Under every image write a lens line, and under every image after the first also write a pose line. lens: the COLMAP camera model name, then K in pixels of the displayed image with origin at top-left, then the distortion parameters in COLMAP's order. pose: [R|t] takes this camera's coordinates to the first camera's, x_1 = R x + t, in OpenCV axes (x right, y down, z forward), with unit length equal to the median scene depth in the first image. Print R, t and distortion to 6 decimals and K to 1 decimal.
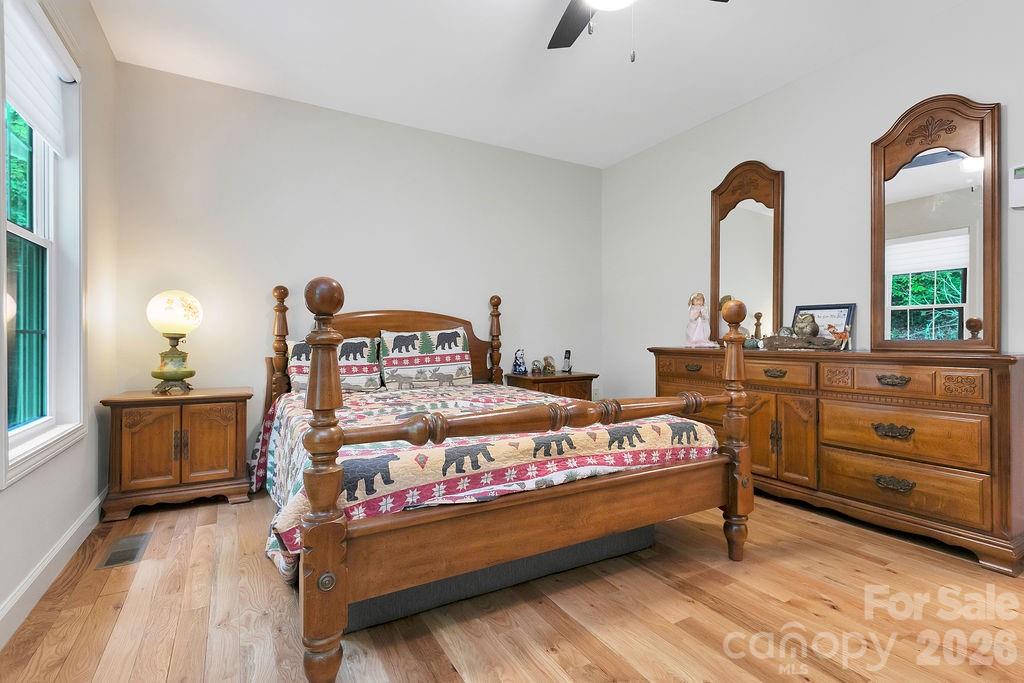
lens RADIAL K [[487.4, 0, 509.5], [0, 487.4, 338.4], [0, 0, 1]] dist [0.017618, 0.000044]
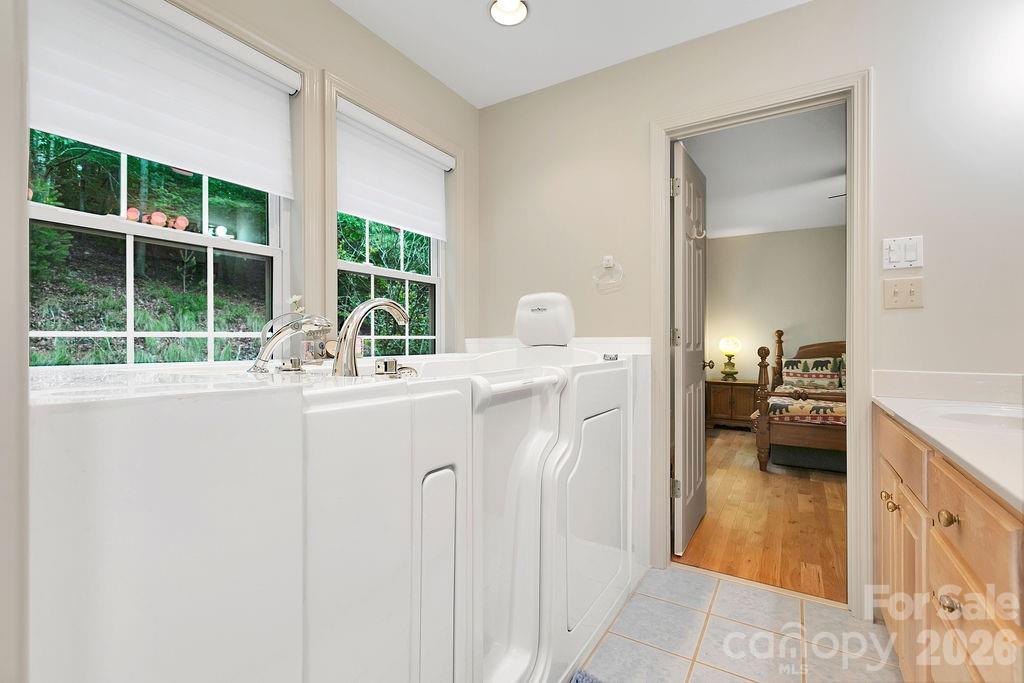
lens RADIAL K [[464.2, 0, 518.0], [0, 464.2, 340.4], [0, 0, 1]] dist [0.008285, 0.000706]
pose [[0.499888, -0.002104, -0.866087, 0.621500], [-0.001995, 0.999992, -0.003581, -0.058812], [0.866088, 0.003518, 0.499880, -0.829846]]
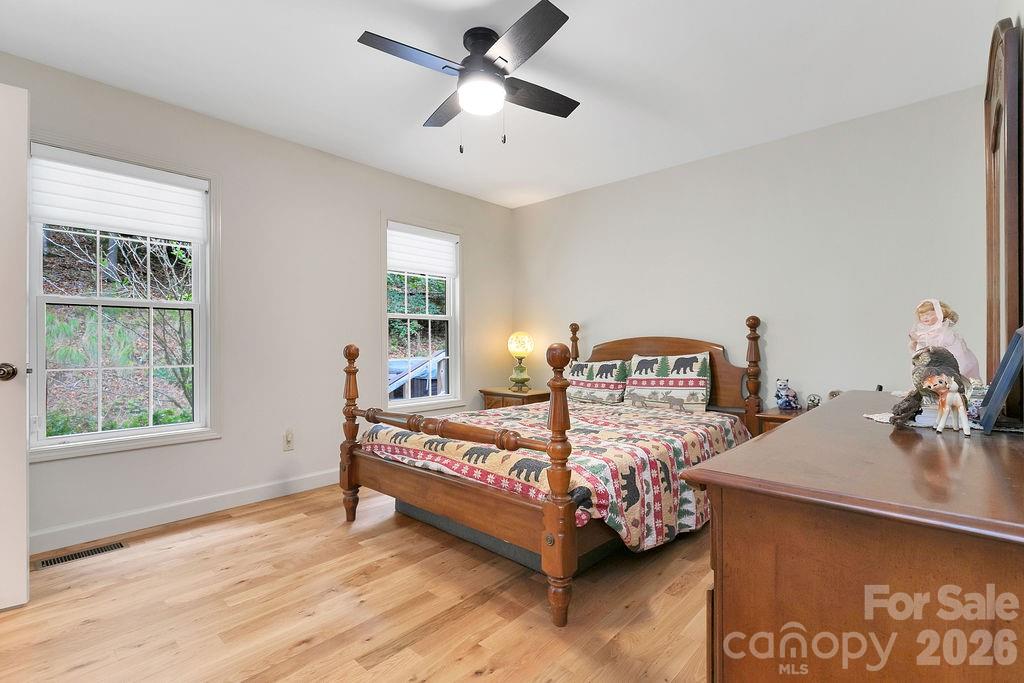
lens RADIAL K [[464.2, 0, 505.4], [0, 464.2, 339.4], [0, 0, 1]] dist [0.008285, 0.000706]
pose [[0.299029, -0.010961, -0.954181, 0.808525], [0.003996, 0.999940, -0.010235, -0.048632], [0.954236, -0.000752, 0.299055, 0.406953]]
